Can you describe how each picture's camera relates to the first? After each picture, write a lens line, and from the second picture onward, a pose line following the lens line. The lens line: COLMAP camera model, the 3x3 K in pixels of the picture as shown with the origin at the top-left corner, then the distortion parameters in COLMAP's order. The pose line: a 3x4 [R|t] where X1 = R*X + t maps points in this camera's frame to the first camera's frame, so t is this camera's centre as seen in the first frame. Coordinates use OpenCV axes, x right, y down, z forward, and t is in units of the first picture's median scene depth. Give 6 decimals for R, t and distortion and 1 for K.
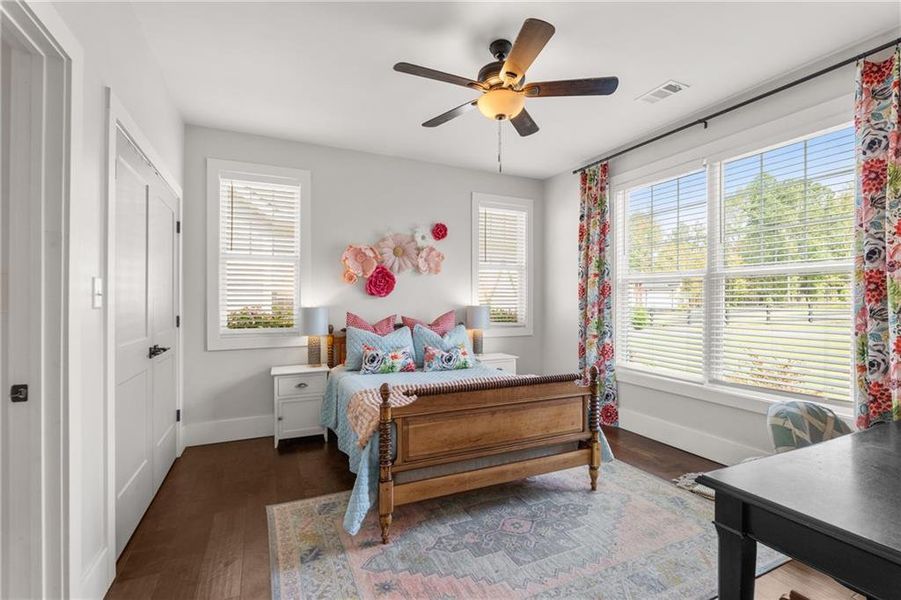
lens RADIAL K [[401.3, 0, 452.1], [0, 401.3, 297.6], [0, 0, 1]] dist [-0.000230, -0.000077]
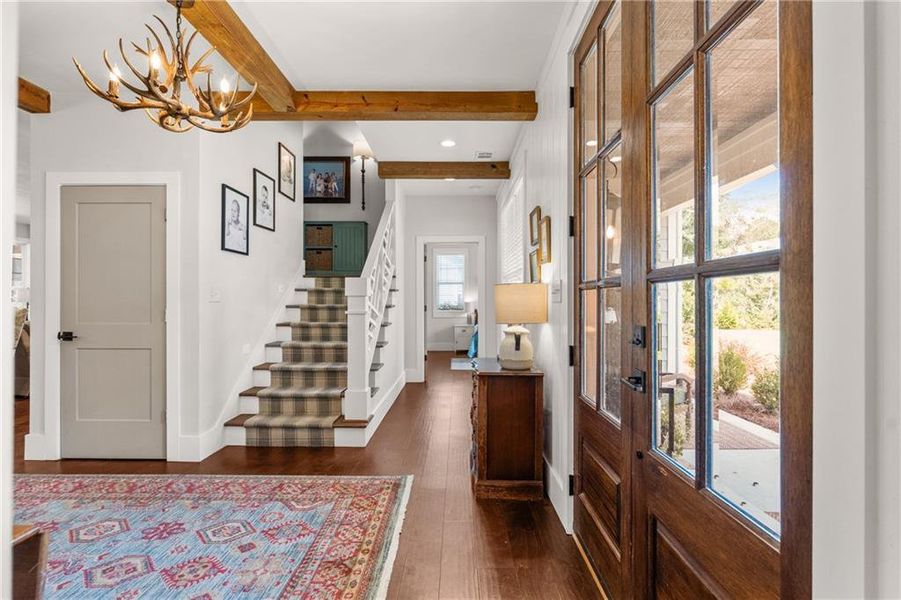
lens RADIAL K [[401.3, 0, 452.1], [0, 401.3, 297.6], [0, 0, 1]] dist [-0.000230, -0.000077]
pose [[0.901427, 0.000862, -0.432930, 0.670369], [0.000011, 0.999998, 0.002014, -0.010185], [0.432931, -0.001821, 0.901425, -1.368316]]
